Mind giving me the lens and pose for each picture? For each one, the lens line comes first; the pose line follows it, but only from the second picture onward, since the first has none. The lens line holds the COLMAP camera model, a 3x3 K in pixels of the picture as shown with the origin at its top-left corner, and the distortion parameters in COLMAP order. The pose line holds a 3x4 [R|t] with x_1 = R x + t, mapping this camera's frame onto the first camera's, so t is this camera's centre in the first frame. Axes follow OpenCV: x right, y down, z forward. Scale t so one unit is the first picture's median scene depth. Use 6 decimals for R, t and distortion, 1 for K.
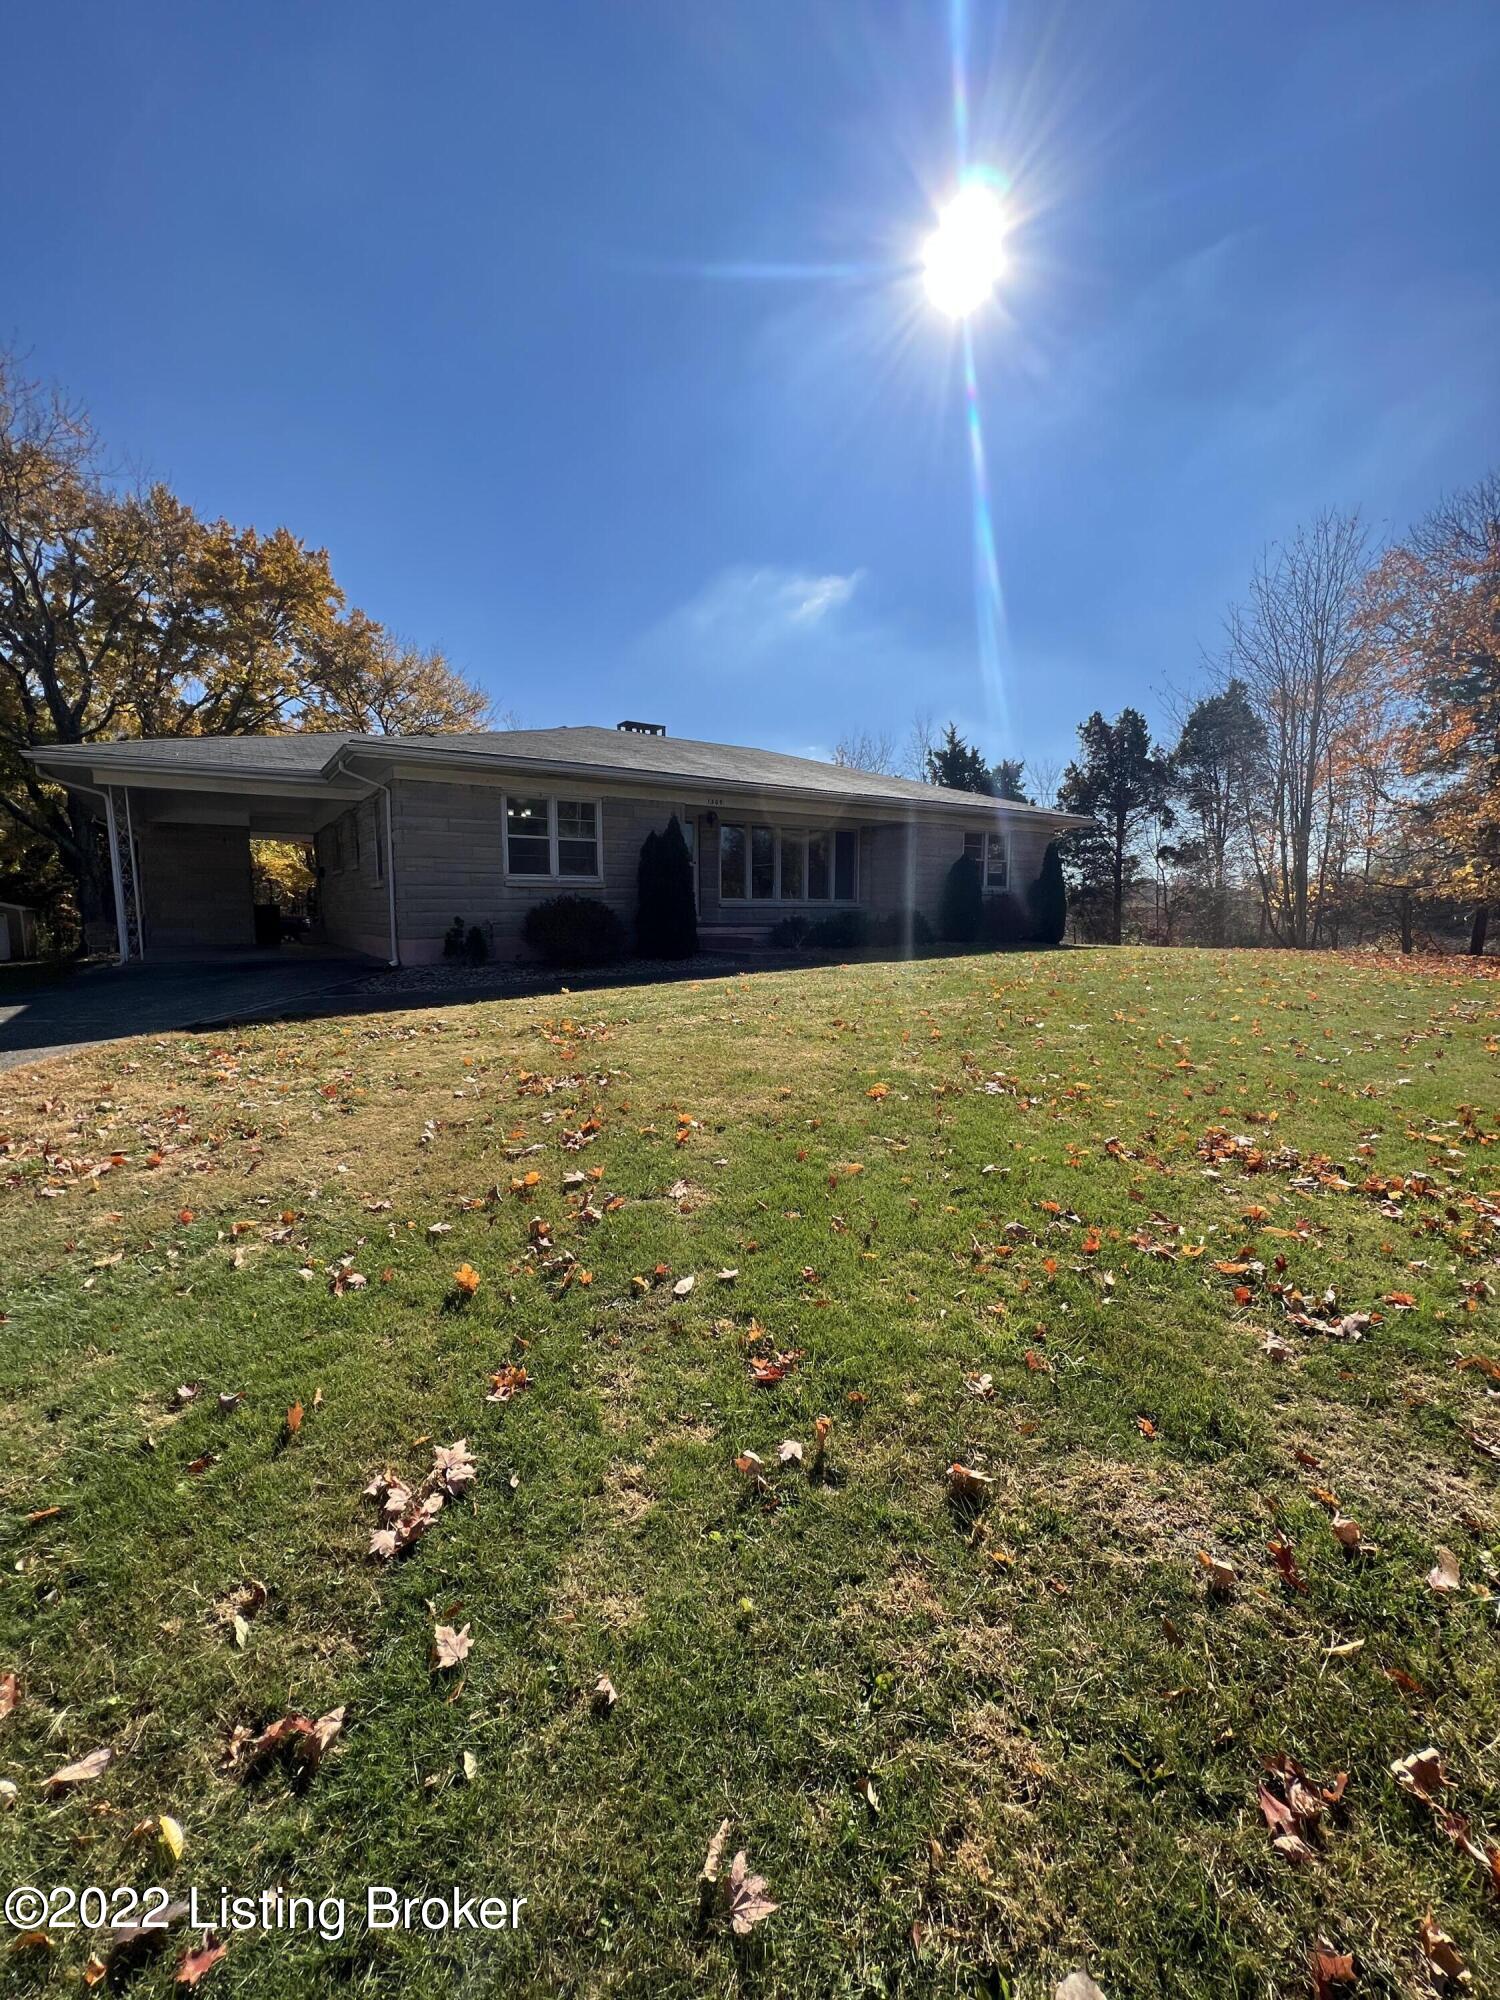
lens RADIAL K [[765.7, 0, 750.0], [0, 765.7, 1000.0], [0, 0, 1]] dist [-0.044631, -0.000037]
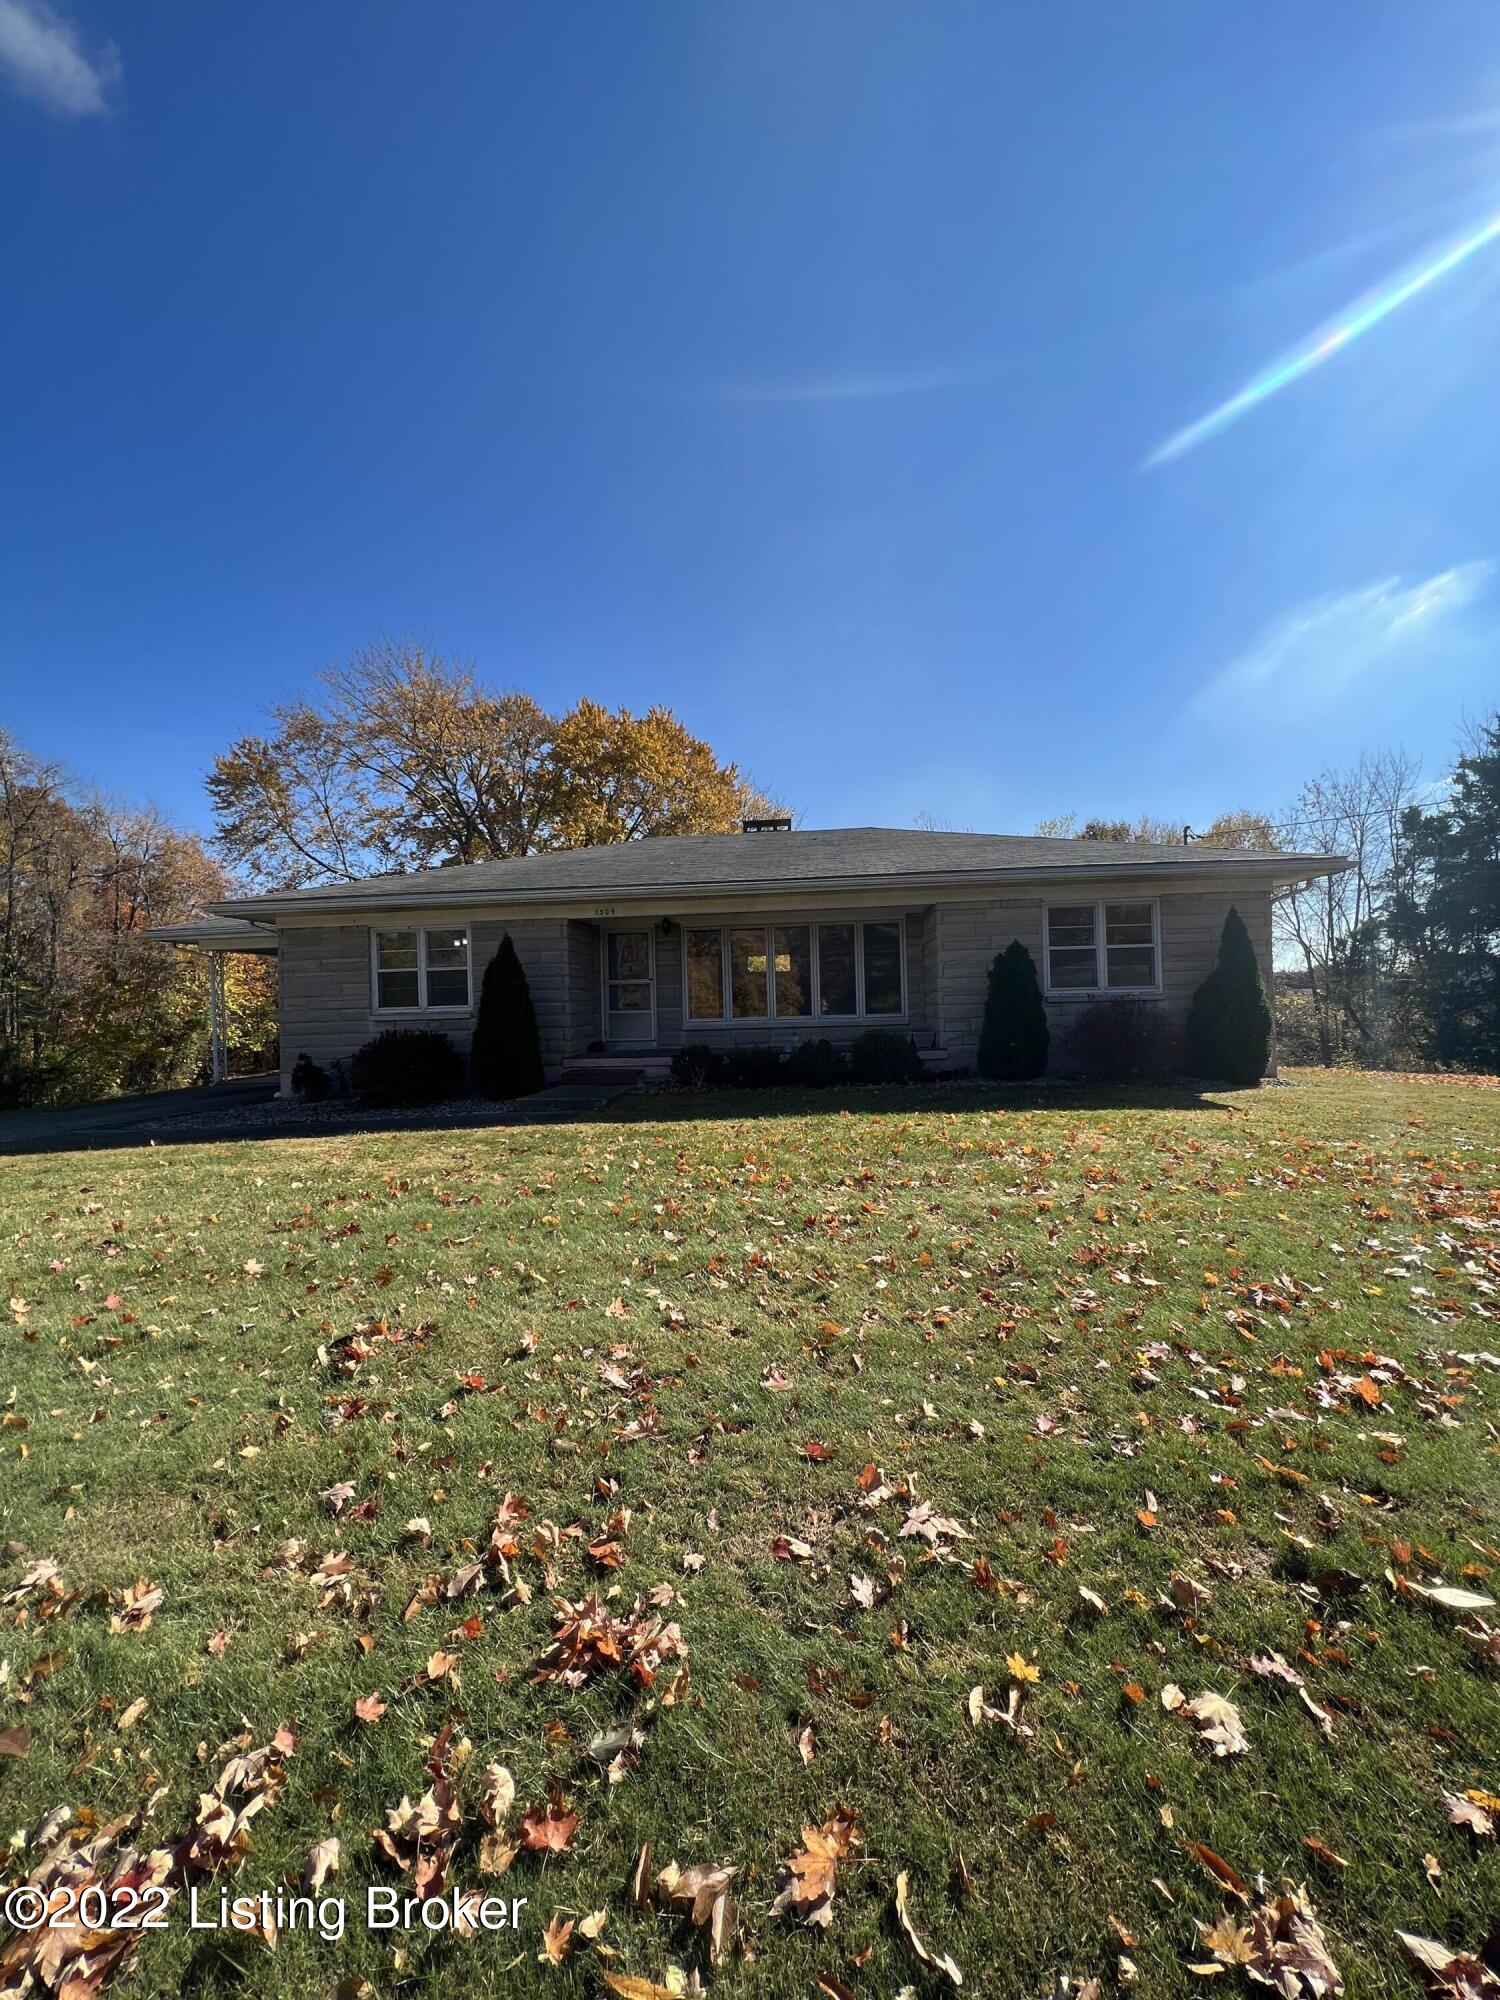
lens RADIAL K [[765.7, 0, 750.0], [0, 765.7, 1000.0], [0, 0, 1]] dist [-0.044631, -0.000037]
pose [[0.733941, -0.055236, -0.676963, 0.244827], [-0.048147, 0.989950, -0.132973, -0.024126], [0.677504, 0.130188, 0.723905, 0.216111]]
